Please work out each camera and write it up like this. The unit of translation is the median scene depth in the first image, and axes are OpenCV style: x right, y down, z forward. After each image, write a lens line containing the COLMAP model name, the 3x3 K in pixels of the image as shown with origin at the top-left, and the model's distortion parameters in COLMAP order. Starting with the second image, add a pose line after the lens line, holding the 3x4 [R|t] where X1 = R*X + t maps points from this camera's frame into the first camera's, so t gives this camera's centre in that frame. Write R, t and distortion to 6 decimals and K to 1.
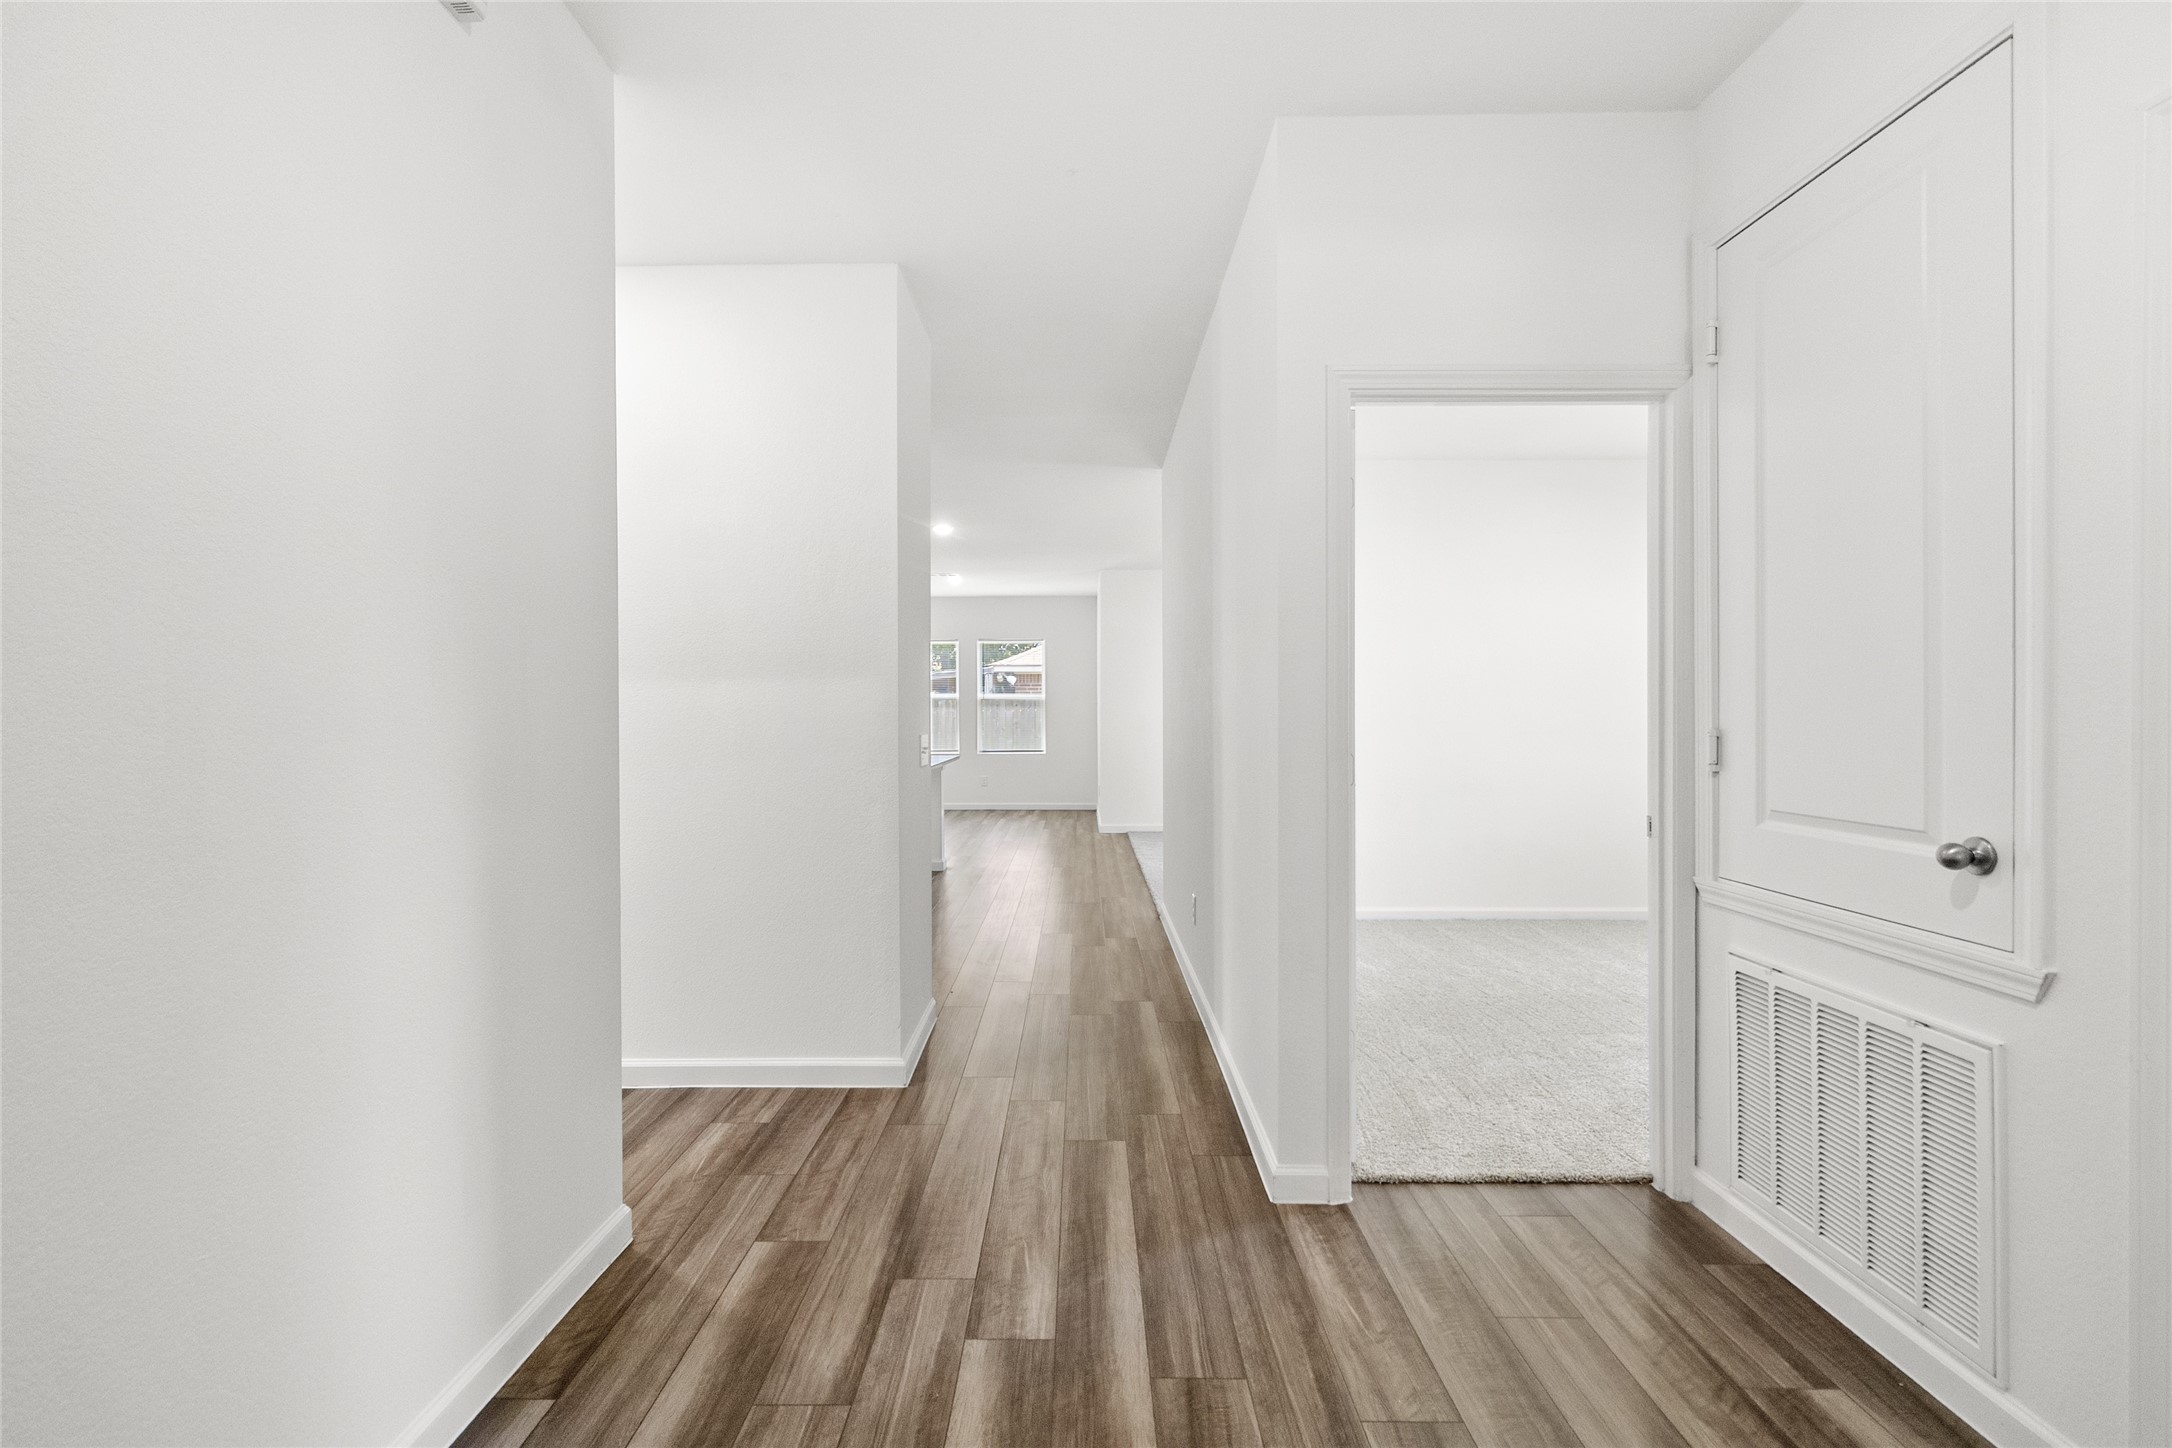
lens RADIAL K [[985.5, 0, 1068.3], [0, 985.5, 718.4], [0, 0, 1]] dist [-0.000195, 0.000468]
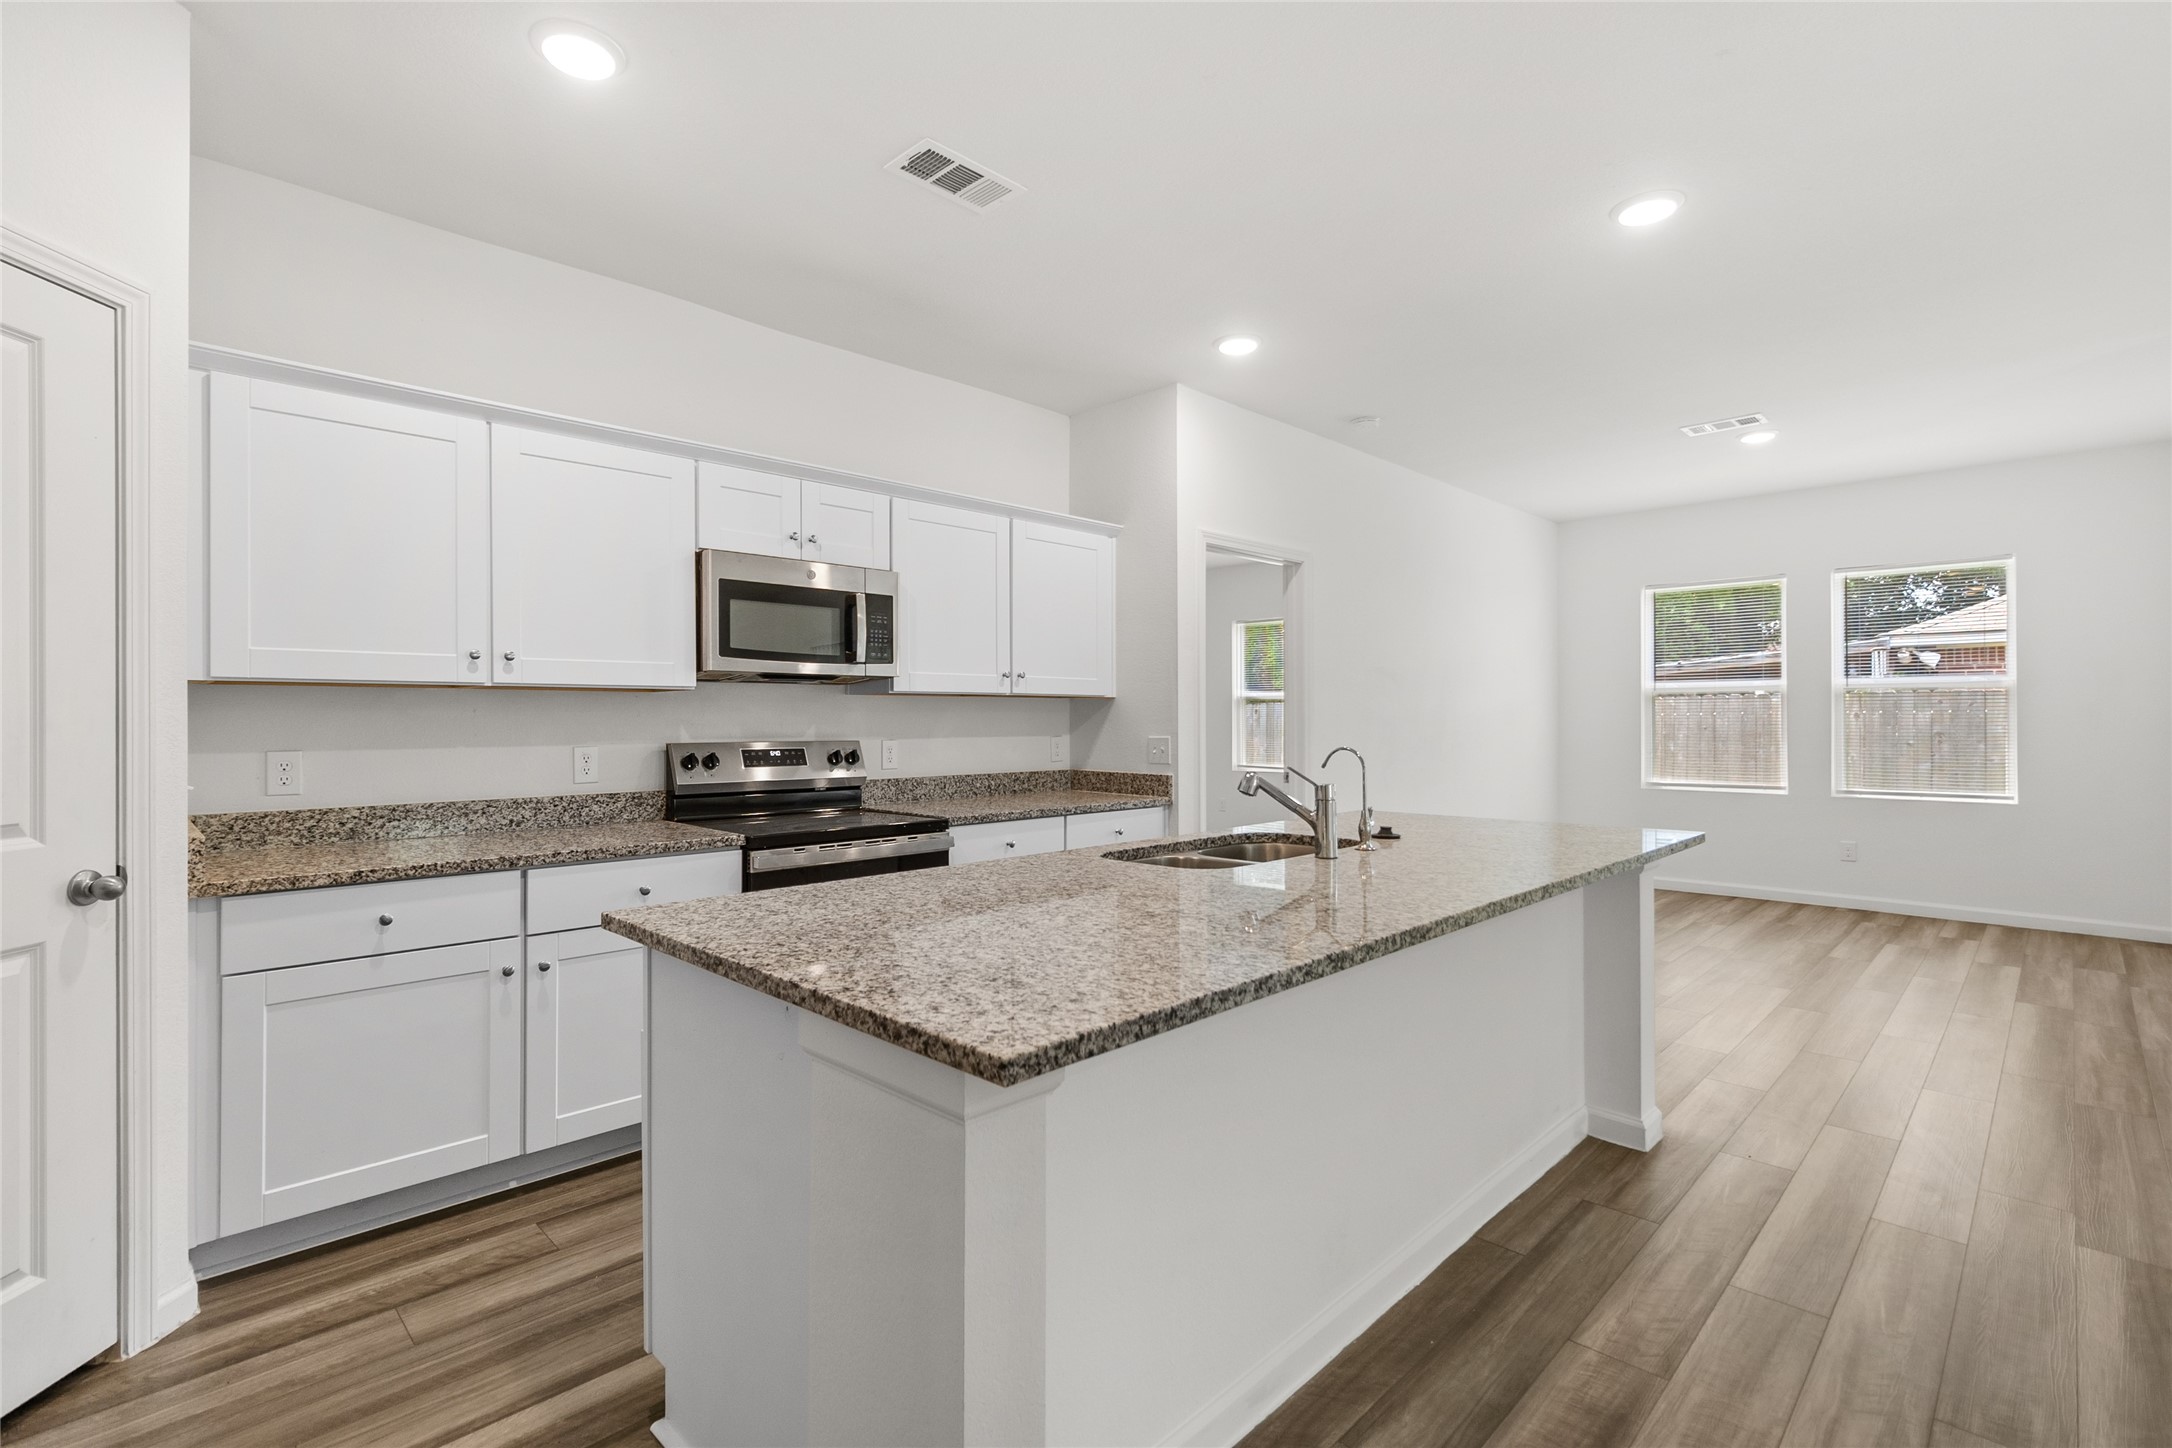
lens RADIAL K [[985.5, 0, 1068.3], [0, 985.5, 718.4], [0, 0, 1]] dist [-0.000195, 0.000468]
pose [[0.710901, 0.003641, -0.703283, -0.014818], [-0.003719, 0.999992, 0.001418, -0.003632], [0.703282, 0.001608, 0.710909, 0.359615]]
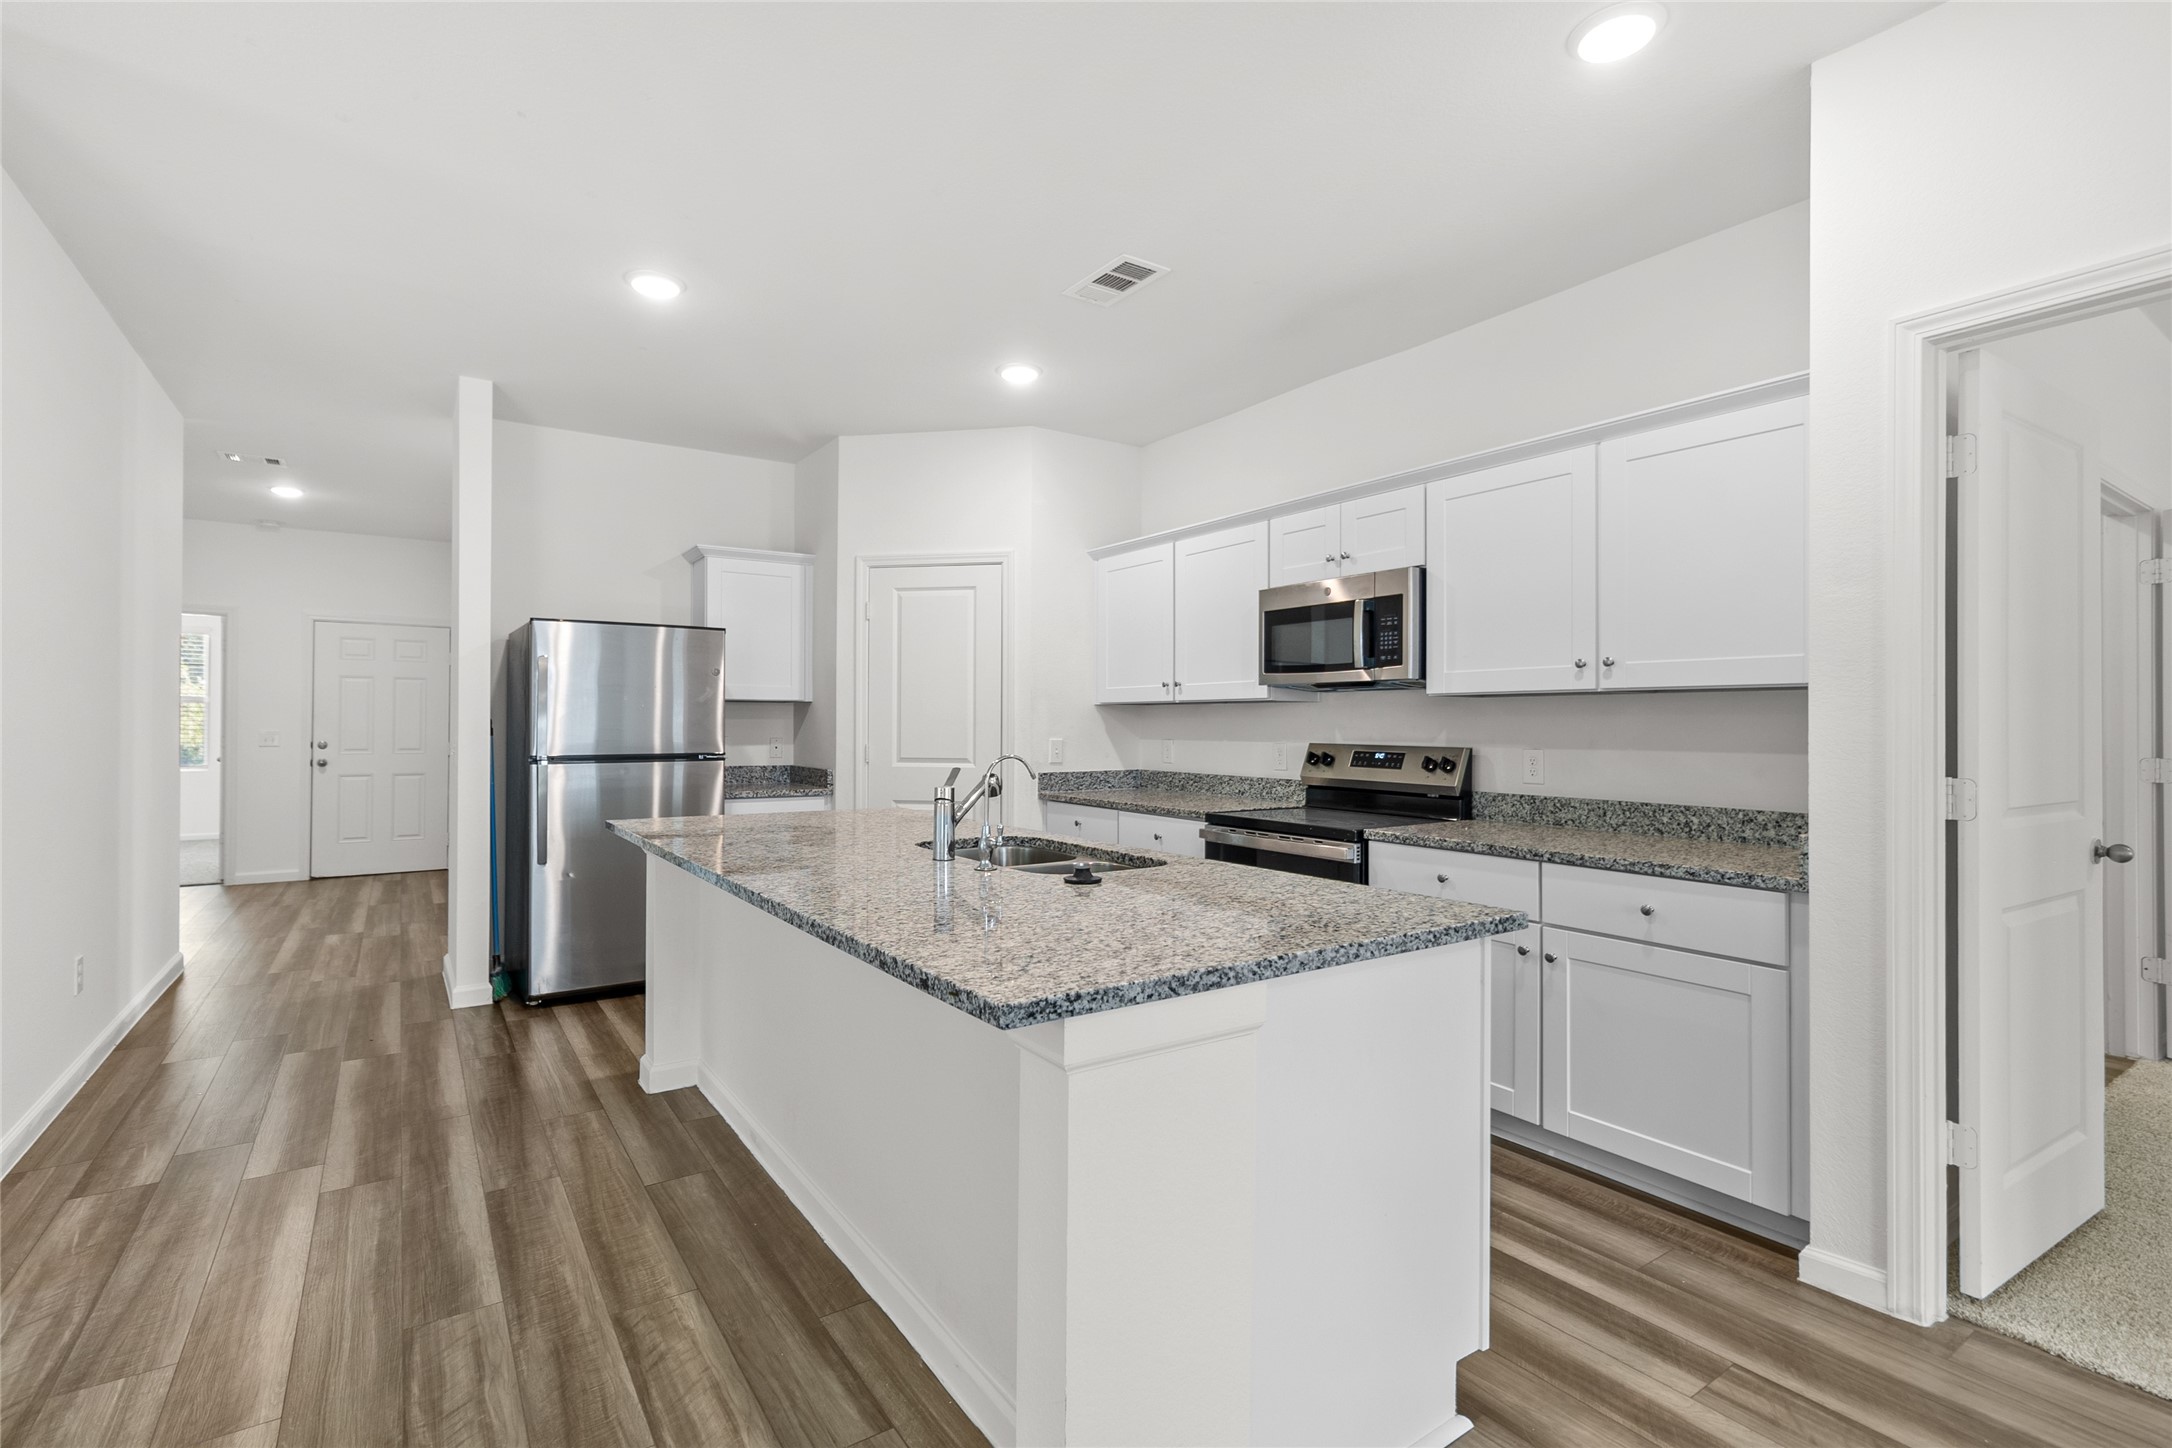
lens RADIAL K [[985.5, 0, 1068.3], [0, 985.5, 718.4], [0, 0, 1]] dist [-0.000195, 0.000468]
pose [[-0.818931, -0.001975, -0.573889, -0.039759], [-0.002121, 0.999998, -0.000415, -0.004824], [0.573888, 0.000877, -0.818933, 1.488815]]
